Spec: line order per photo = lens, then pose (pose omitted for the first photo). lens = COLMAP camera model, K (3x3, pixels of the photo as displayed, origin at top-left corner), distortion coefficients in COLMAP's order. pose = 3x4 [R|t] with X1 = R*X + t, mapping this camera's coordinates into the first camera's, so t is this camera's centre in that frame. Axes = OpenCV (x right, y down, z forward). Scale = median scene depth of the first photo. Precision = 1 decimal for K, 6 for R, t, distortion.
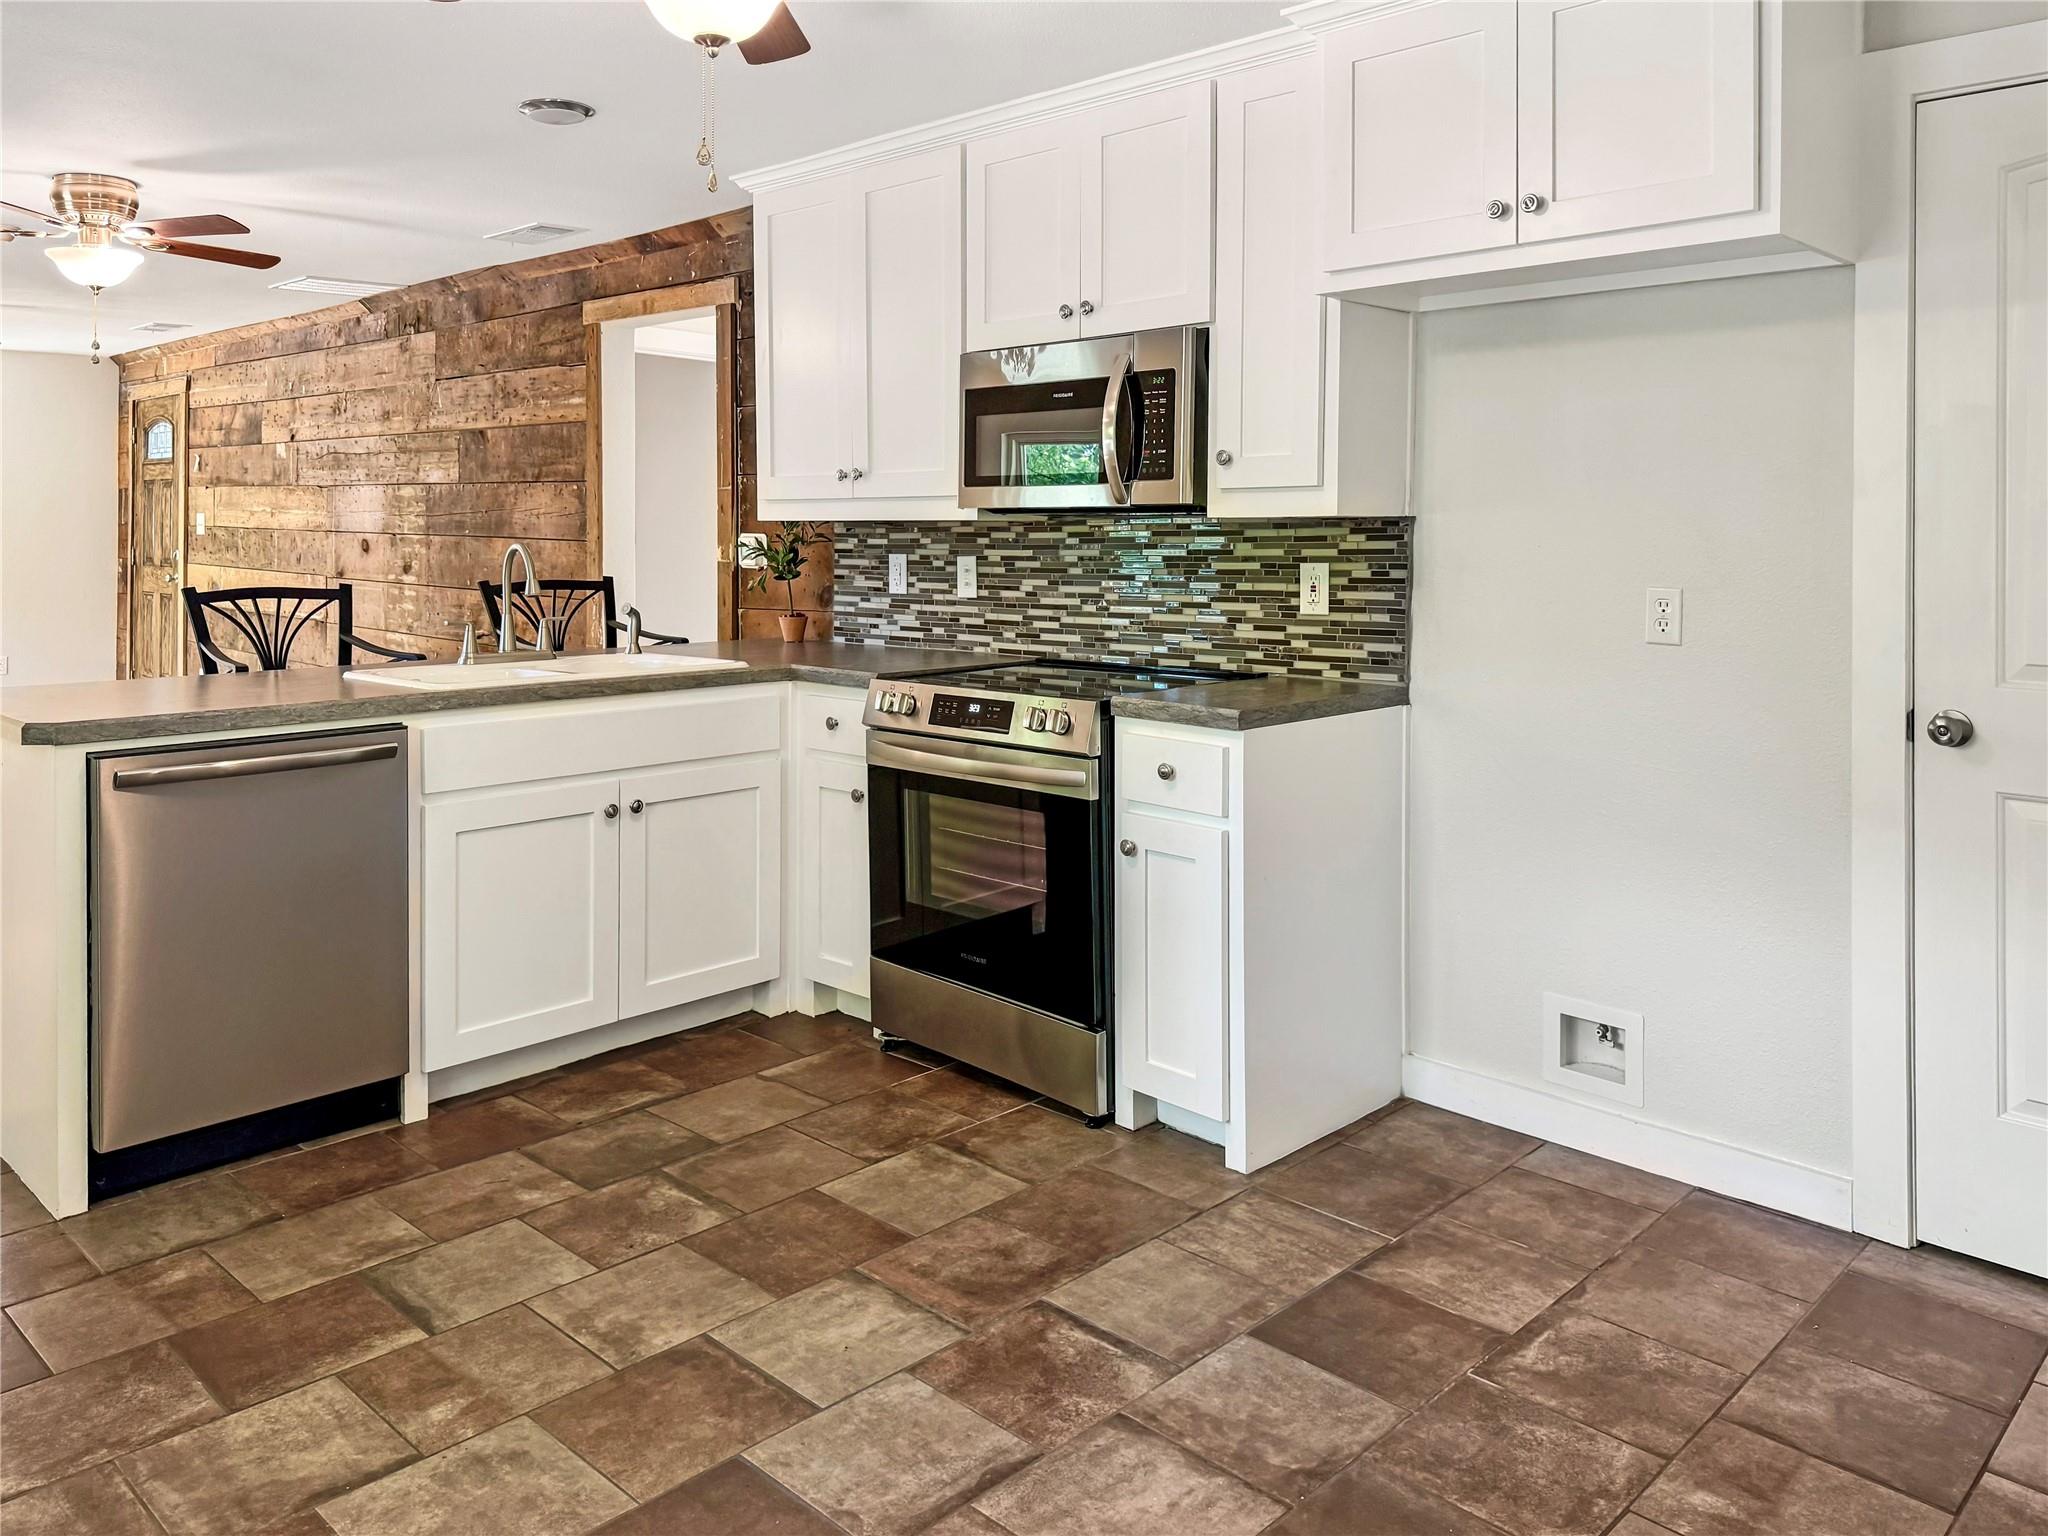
lens RADIAL K [[1521.3, 0, 1031.0], [0, 1521.3, 771.4], [0, 0, 1]] dist [0.118388, -0.016335]
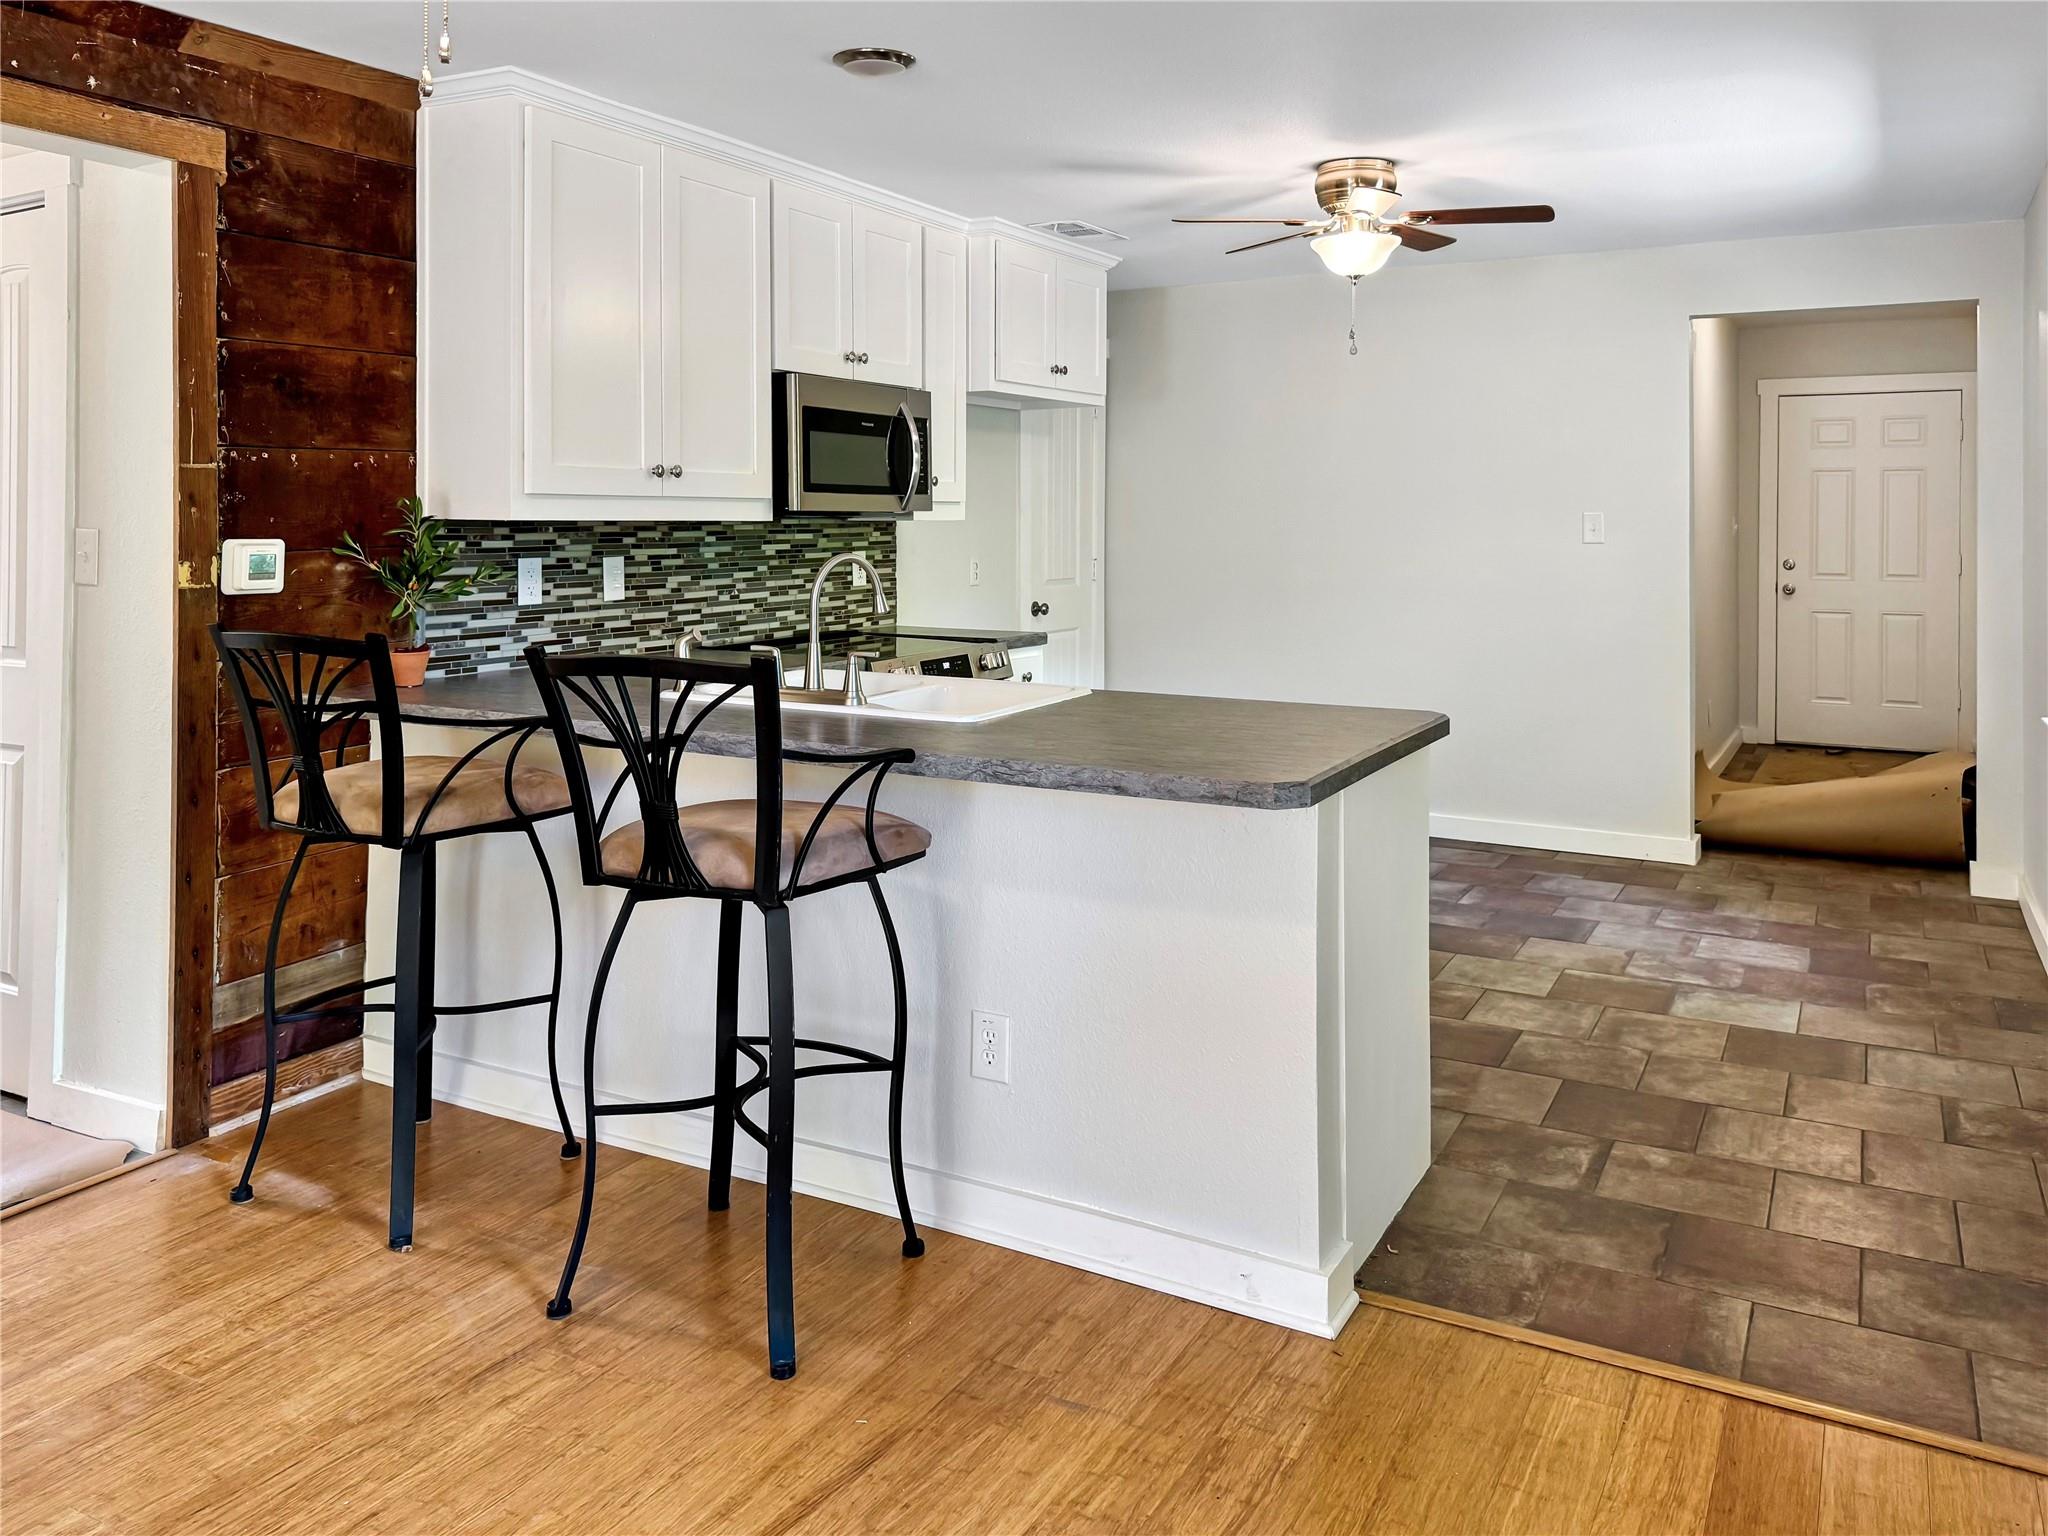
lens RADIAL K [[1521.3, 0, 1031.0], [0, 1521.3, 760.0], [0, 0, 1]] dist [0.118388, -0.016335]
pose [[-0.262695, -0.145024, 0.953918, -1.099156], [0.162618, 0.967843, 0.191924, -0.167512], [-0.951076, 0.205542, -0.230664, 1.044025]]
